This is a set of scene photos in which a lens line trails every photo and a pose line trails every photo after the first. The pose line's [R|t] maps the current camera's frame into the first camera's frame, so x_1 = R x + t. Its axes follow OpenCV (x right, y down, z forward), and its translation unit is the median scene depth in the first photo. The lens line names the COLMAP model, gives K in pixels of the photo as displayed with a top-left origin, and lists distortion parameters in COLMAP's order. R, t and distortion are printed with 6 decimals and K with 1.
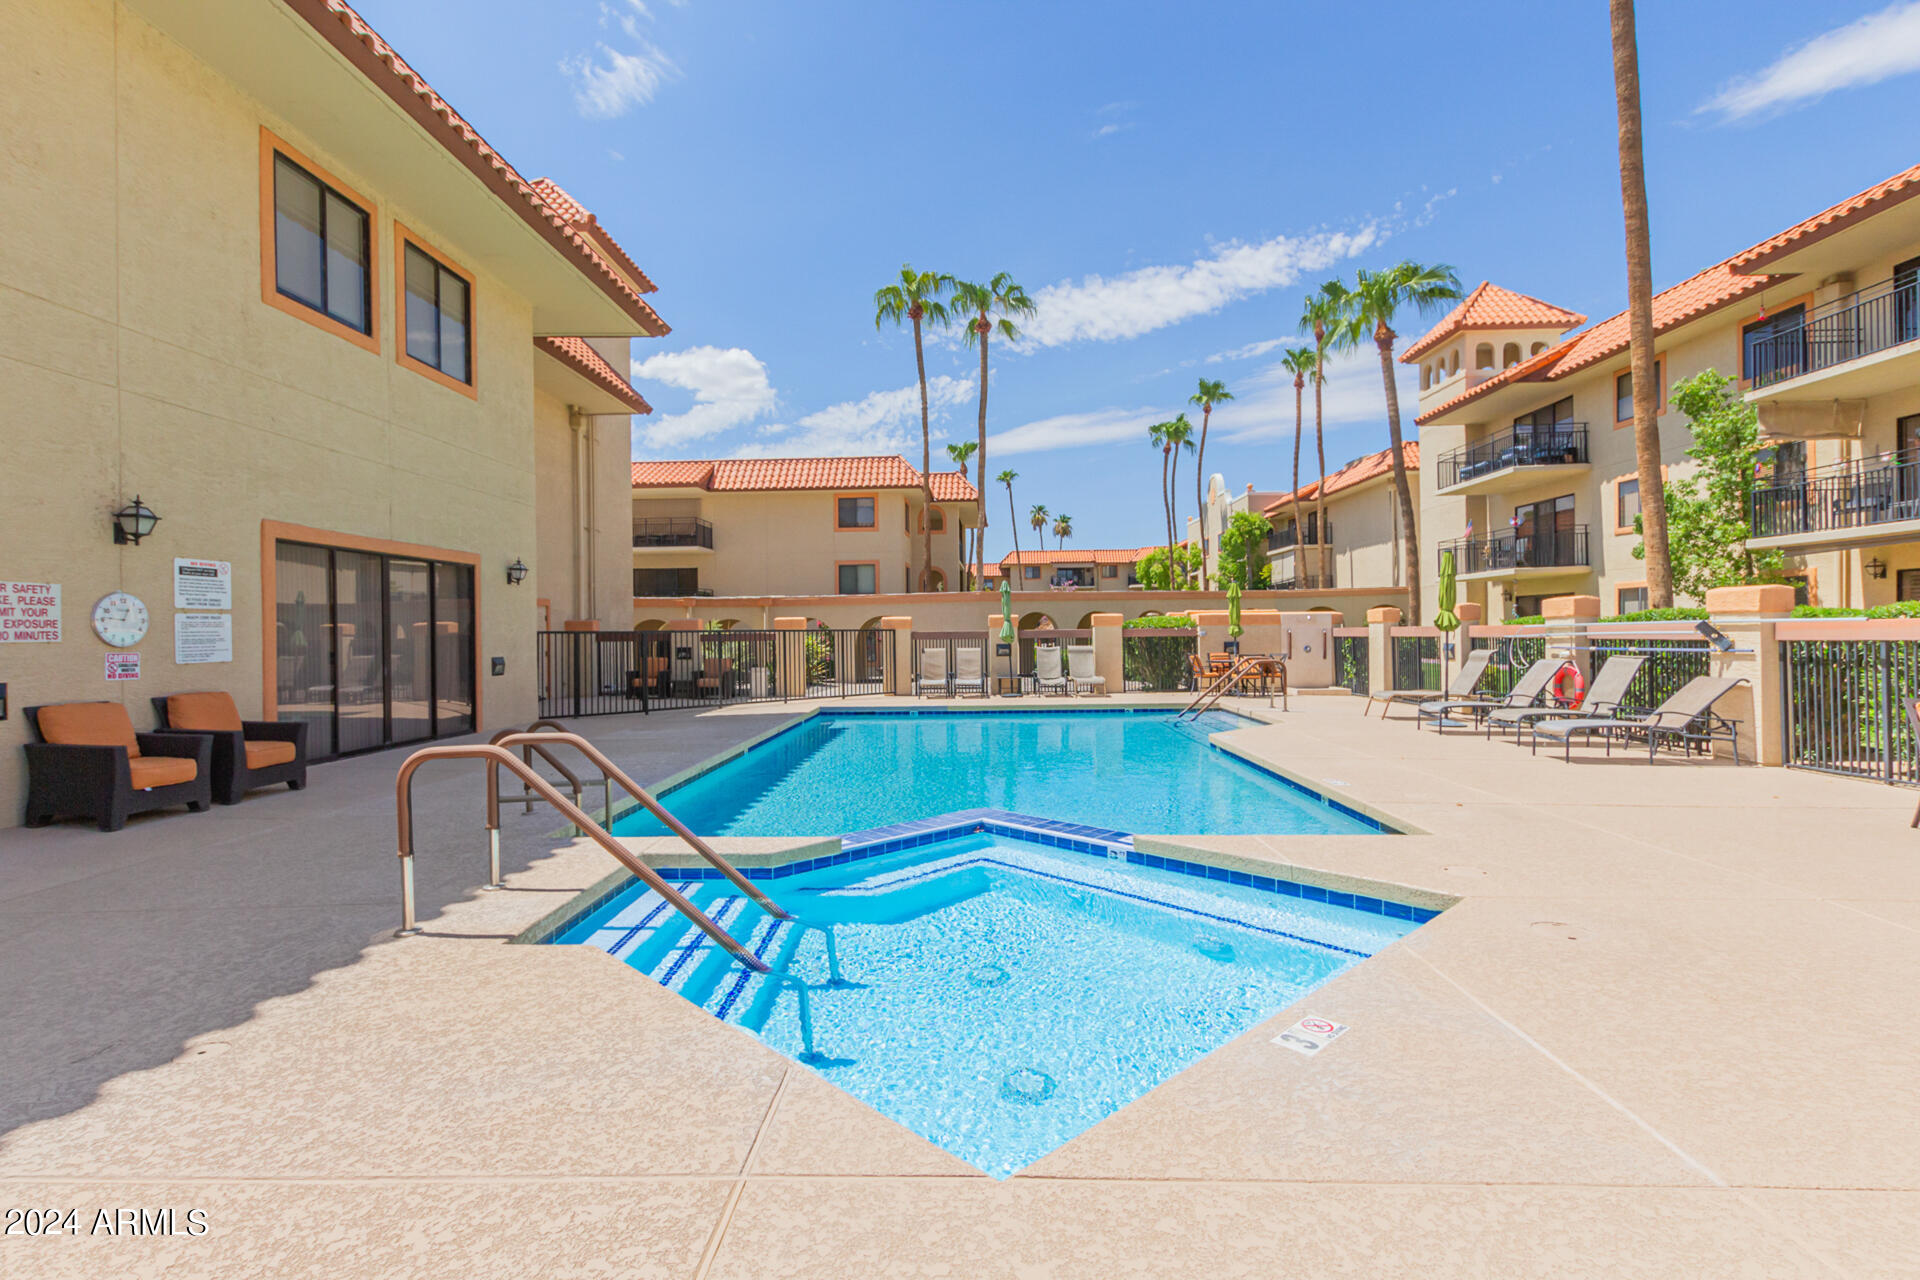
lens RADIAL K [[882.8, 0, 960.0], [0, 882.8, 640.0], [0, 0, 1]] dist [0.000339, -0.000035]
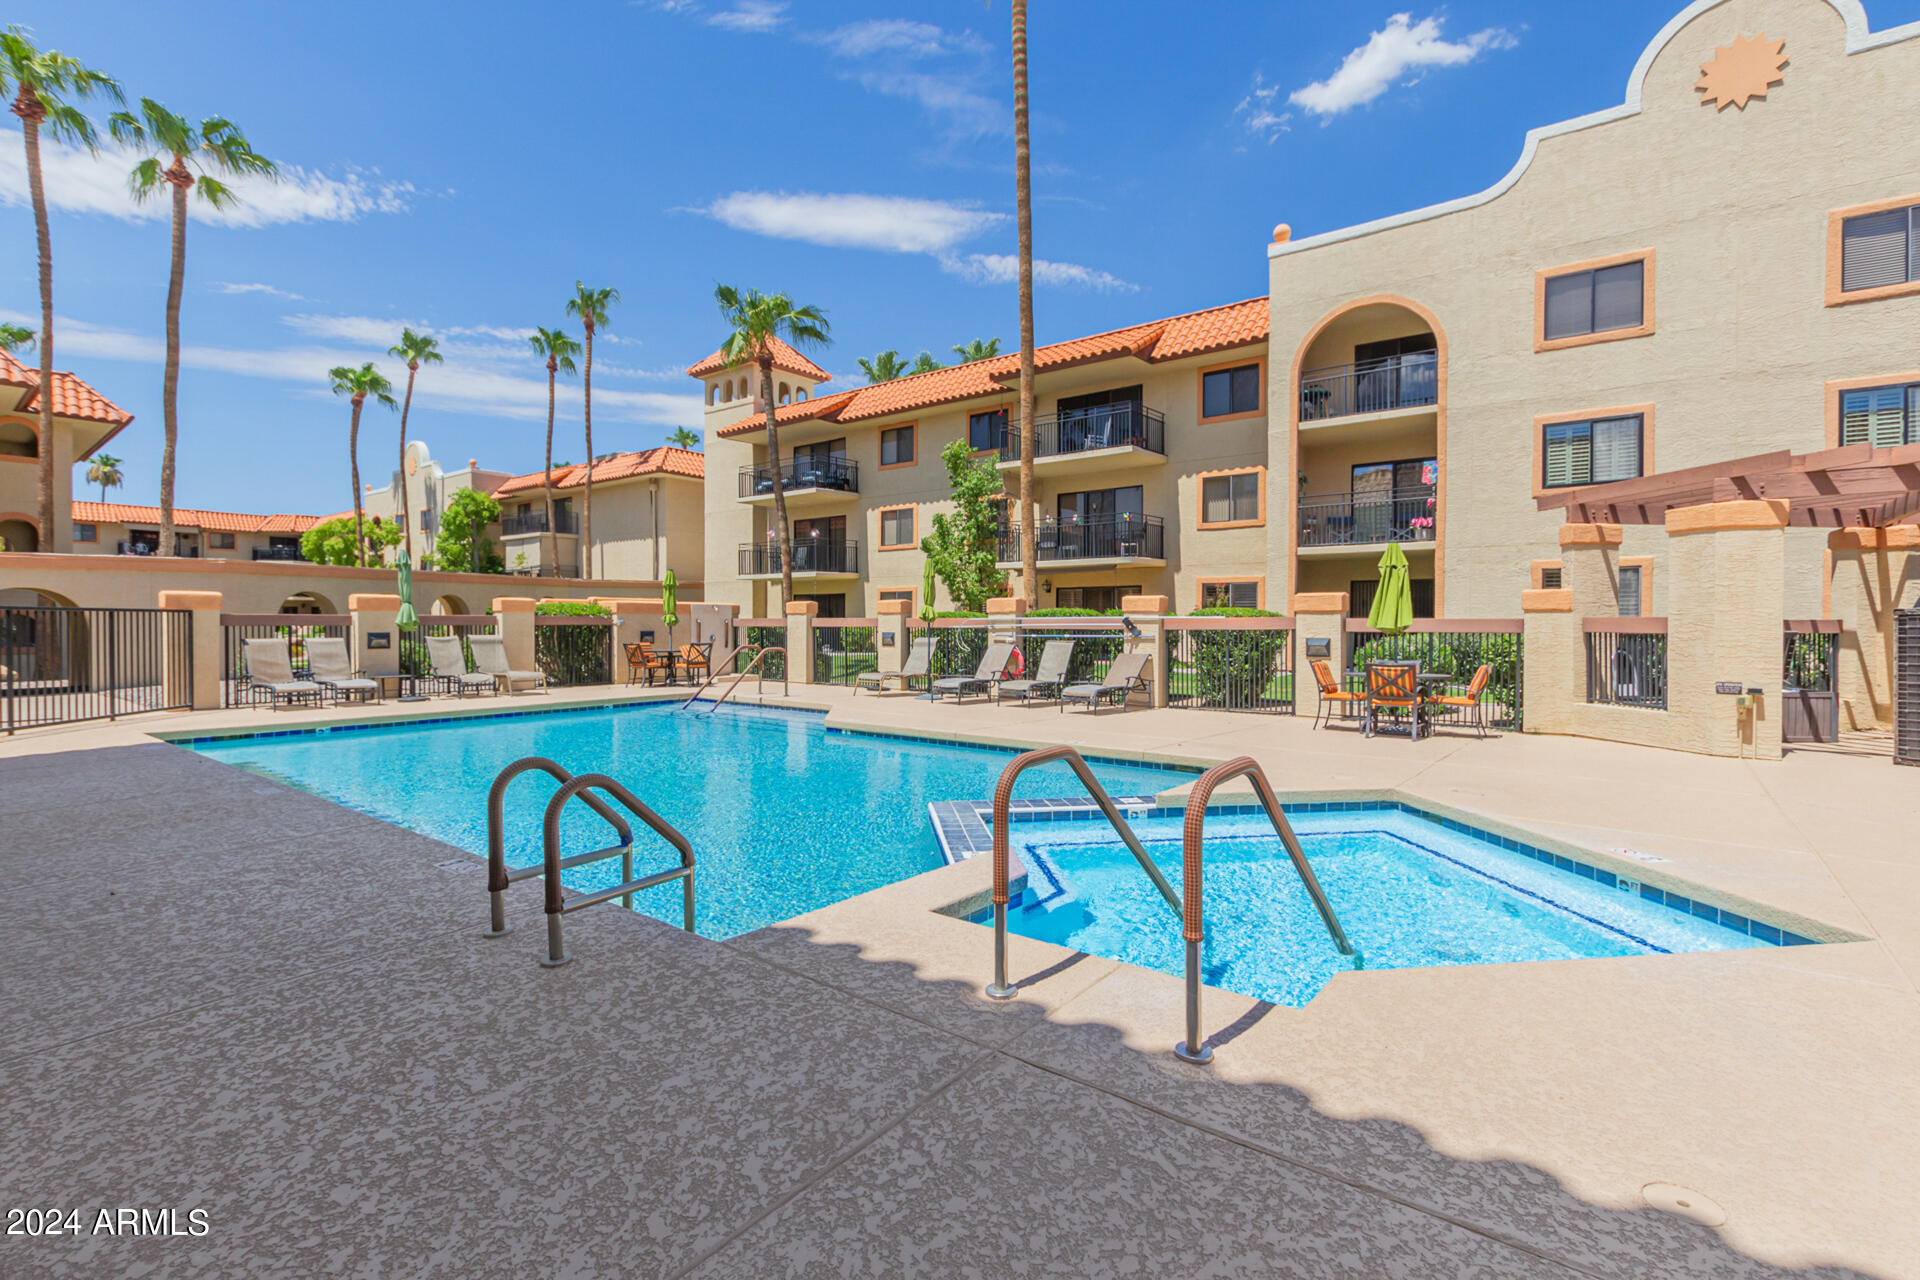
lens RADIAL K [[870.3, 0, 958.9], [0, 870.3, 632.3], [0, 0, 1]] dist [0.002342, -0.000693]
pose [[0.596272, 0.003179, 0.802776, -0.178442], [-0.003475, 0.999993, -0.001379, 0.002476], [-0.802775, -0.001967, 0.596279, 0.107192]]
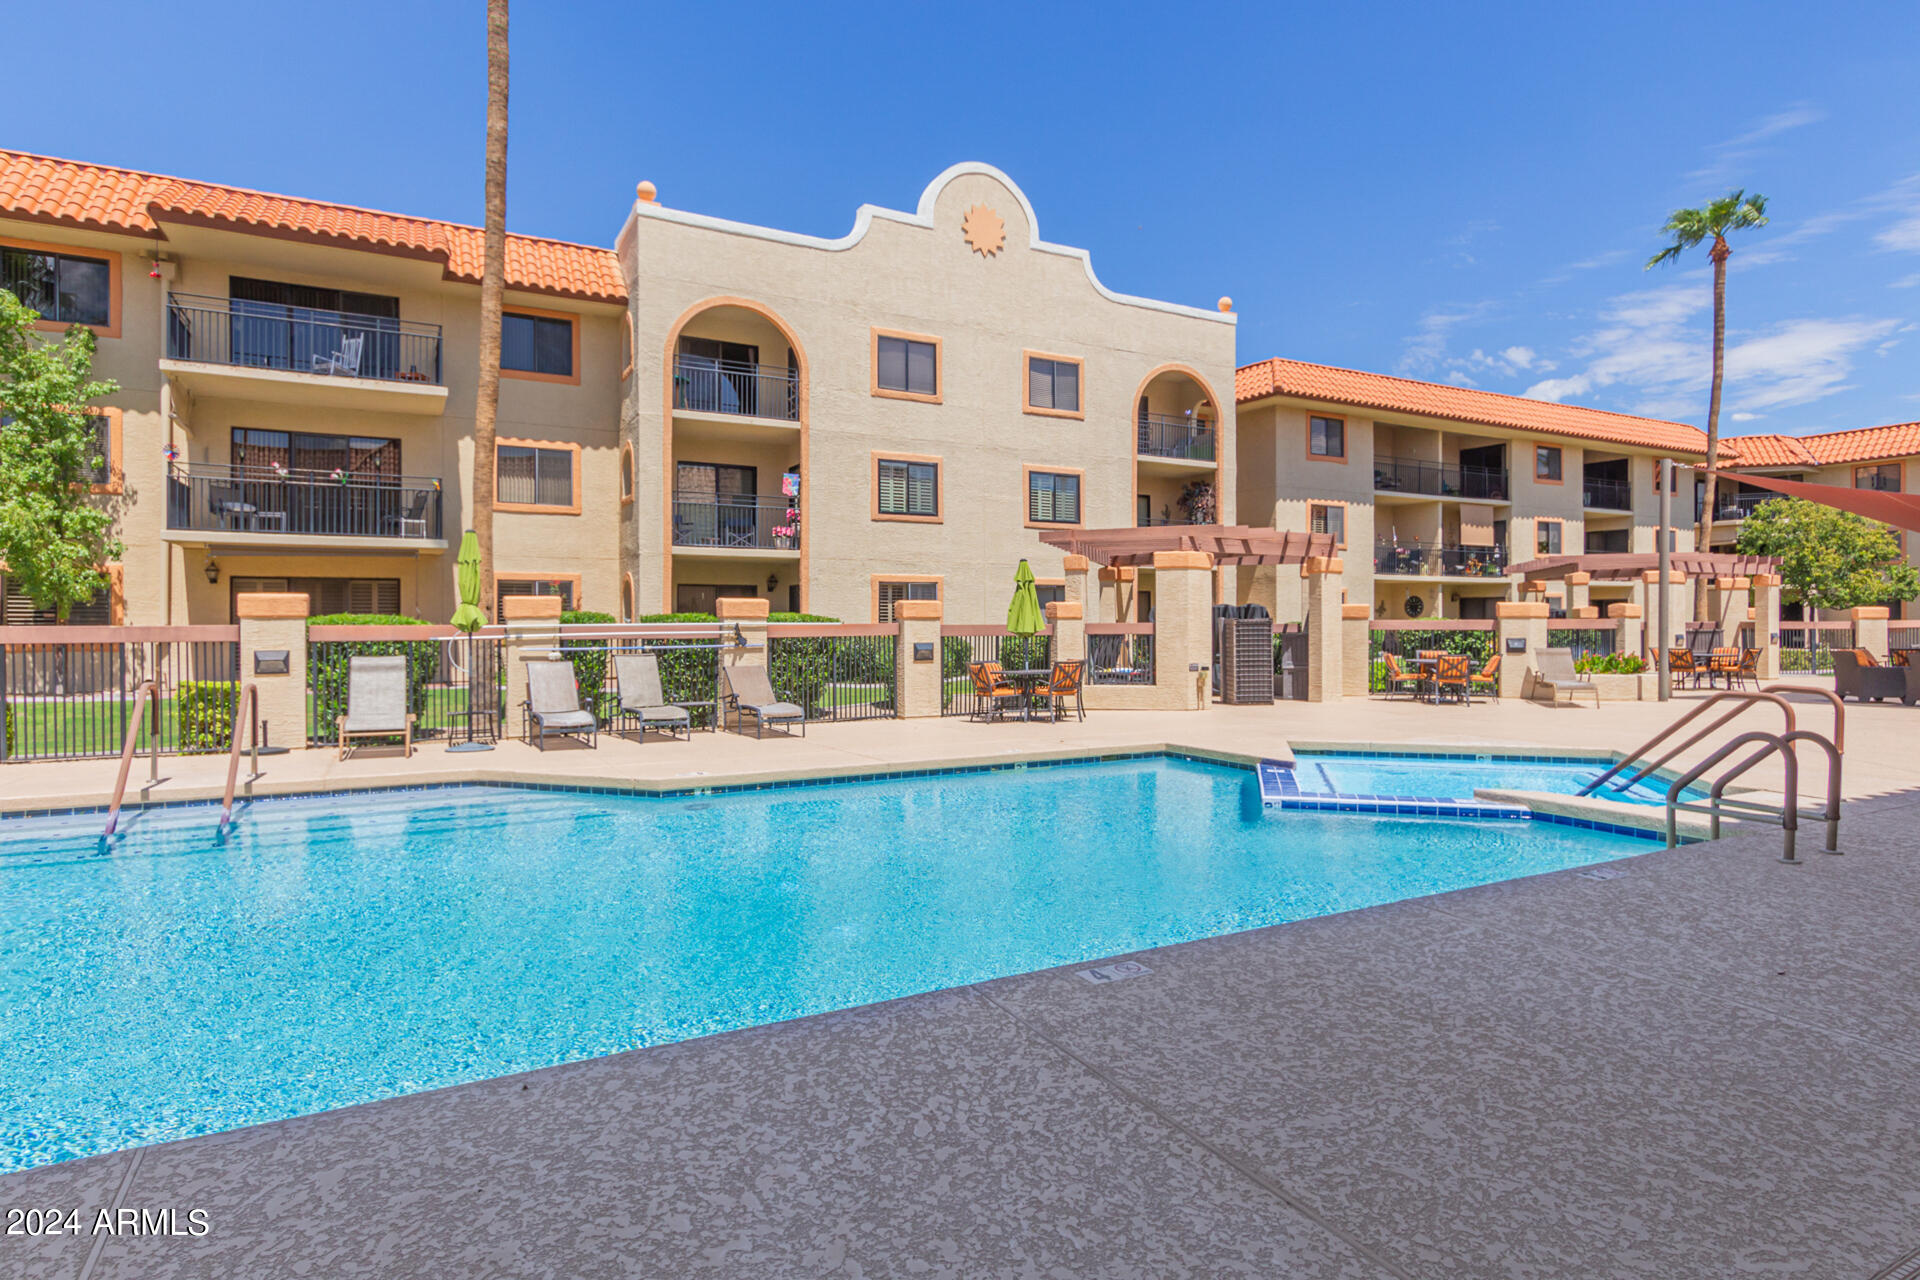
lens RADIAL K [[1033.3, 0, 962.5], [0, 1033.3, 630.3], [0, 0, 1]] dist [0.004089, 0.000292]
pose [[-0.499861, 0.009480, 0.866054, -0.212621], [0.015423, 0.999879, -0.002043, -0.001084], [-0.865968, 0.012336, -0.499947, 0.480041]]
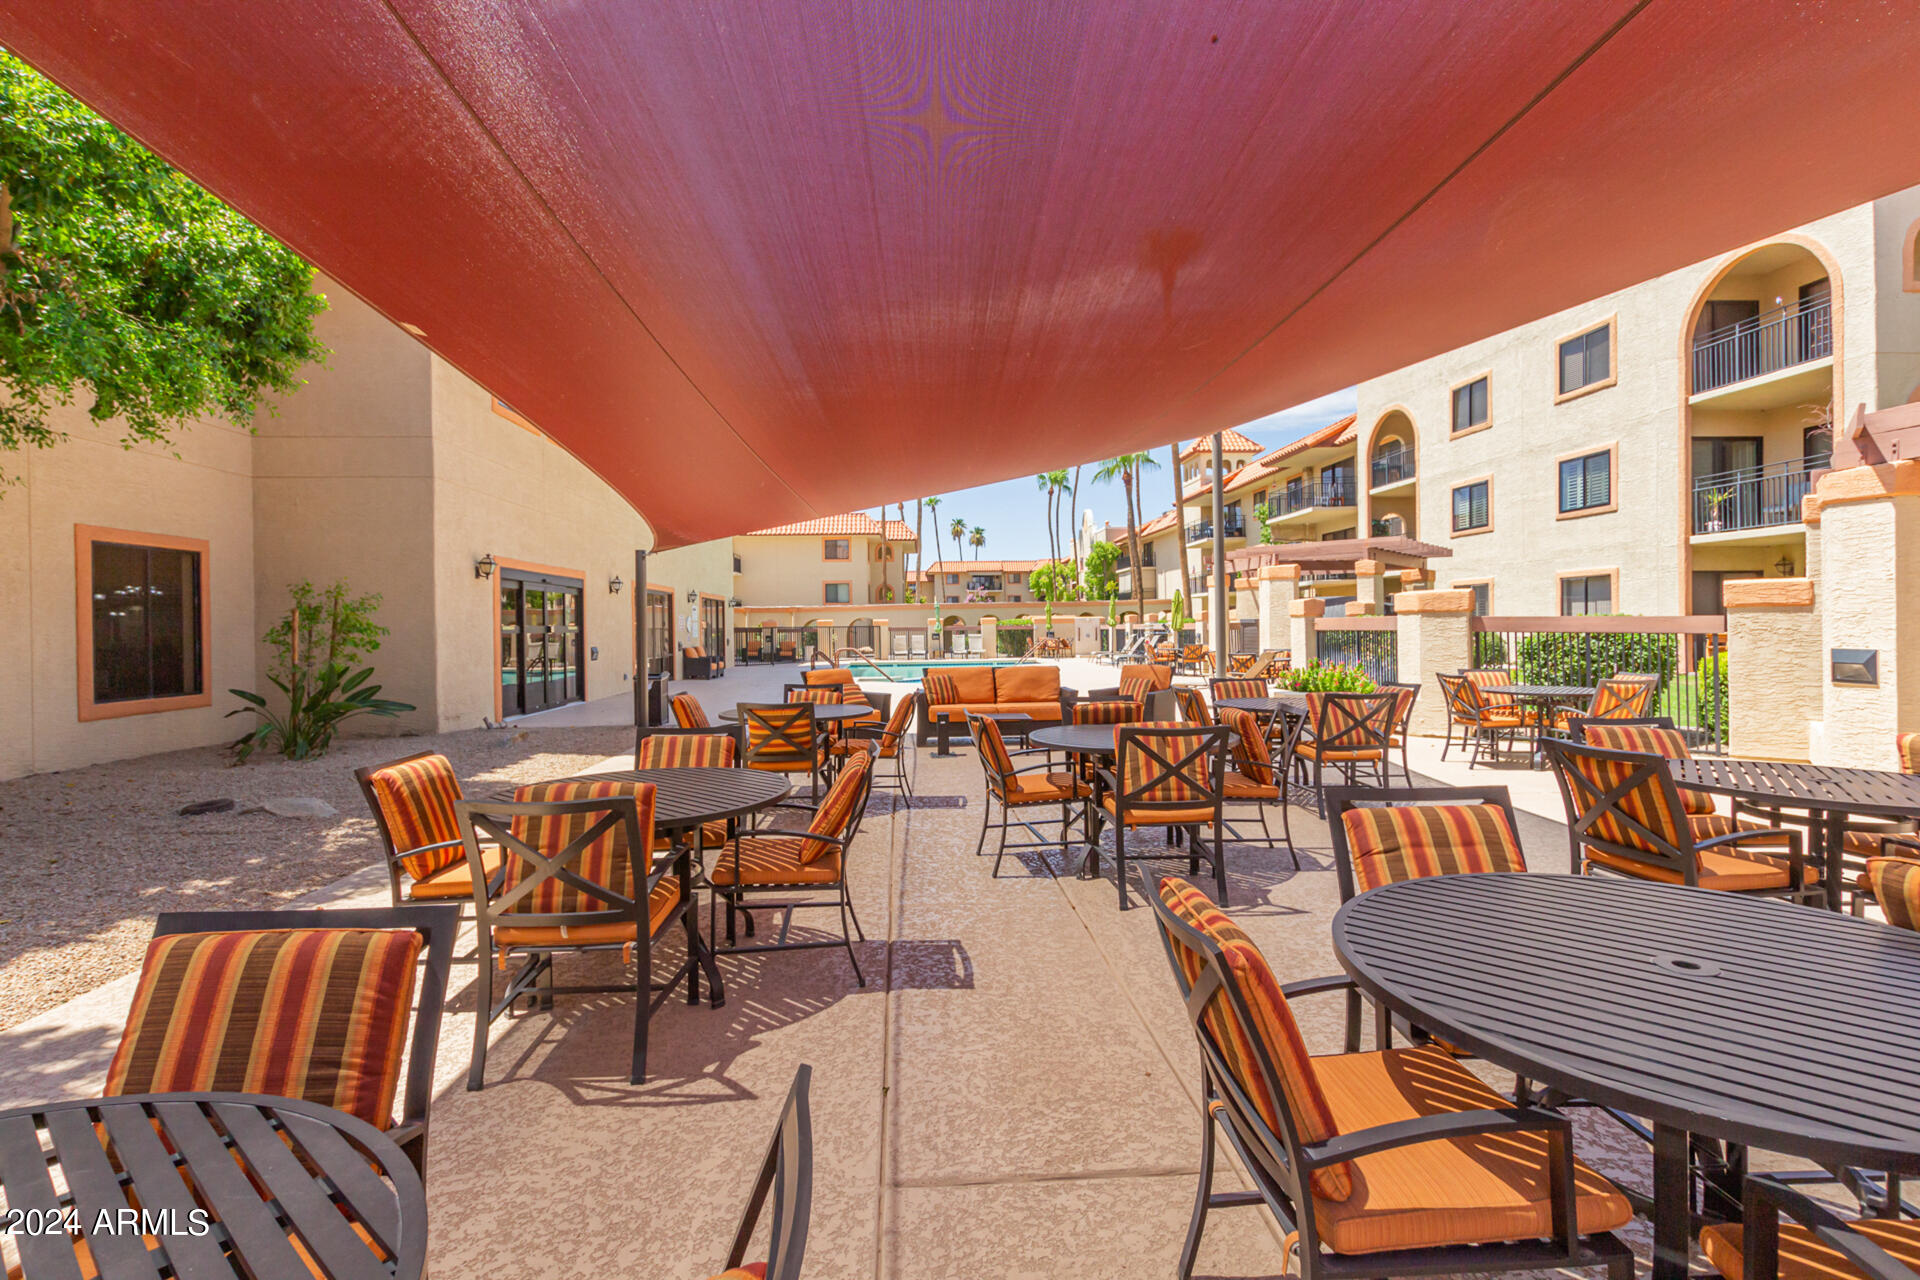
lens RADIAL K [[870.3, 0, 958.9], [0, 870.3, 632.3], [0, 0, 1]] dist [0.002342, -0.000693]
pose [[0.996141, -0.001787, 0.087748, -0.048385], [0.002030, 0.999994, -0.002674, 0.005135], [-0.087743, 0.002842, 0.996139, -0.655762]]
